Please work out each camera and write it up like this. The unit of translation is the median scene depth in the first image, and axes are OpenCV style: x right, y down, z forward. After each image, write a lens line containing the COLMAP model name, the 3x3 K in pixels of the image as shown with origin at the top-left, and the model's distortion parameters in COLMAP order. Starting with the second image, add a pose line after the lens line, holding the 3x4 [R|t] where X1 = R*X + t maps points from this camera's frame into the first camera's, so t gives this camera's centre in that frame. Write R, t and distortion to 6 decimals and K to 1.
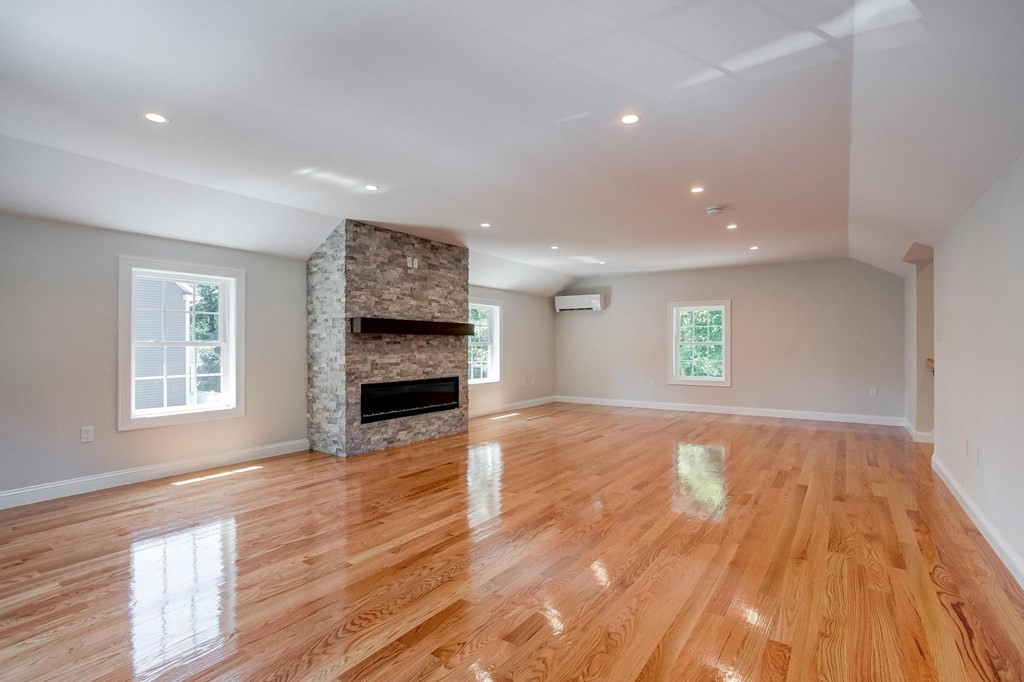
lens RADIAL K [[500.5, 0, 505.8], [0, 500.5, 341.2], [0, 0, 1]] dist [-0.040570, 0.022774]
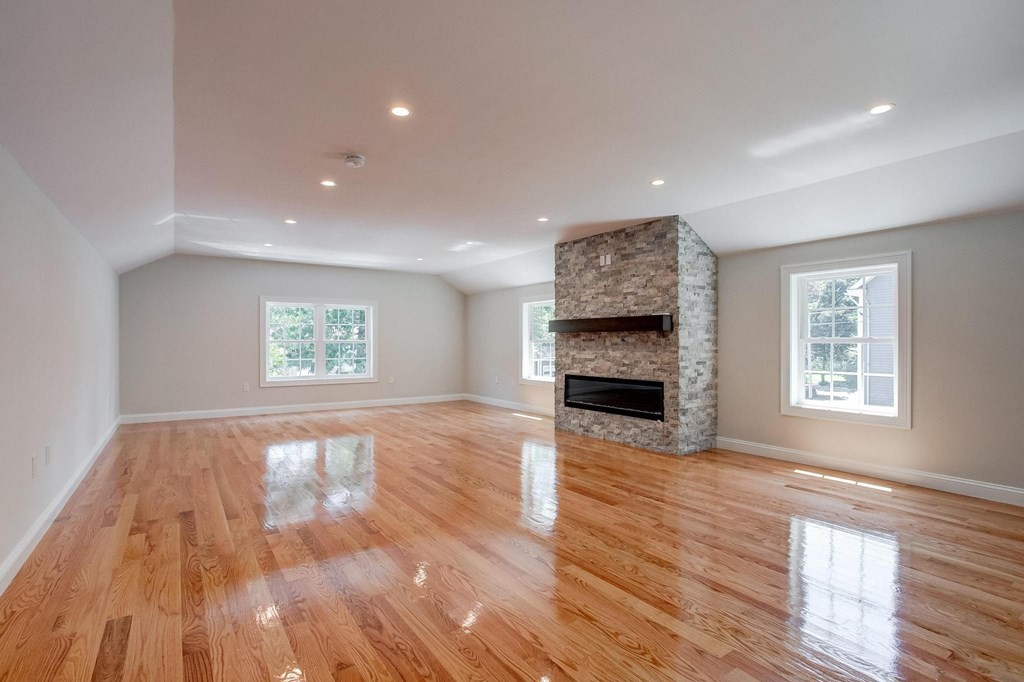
lens RADIAL K [[500.5, 0, 506.7], [0, 500.5, 342.7], [0, 0, 1]] dist [-0.040570, 0.022774]
pose [[-0.352531, 0.002821, -0.935796, 0.808350], [0.007267, 0.999974, 0.000277, 0.006597], [0.935772, -0.006703, -0.352542, 1.148802]]
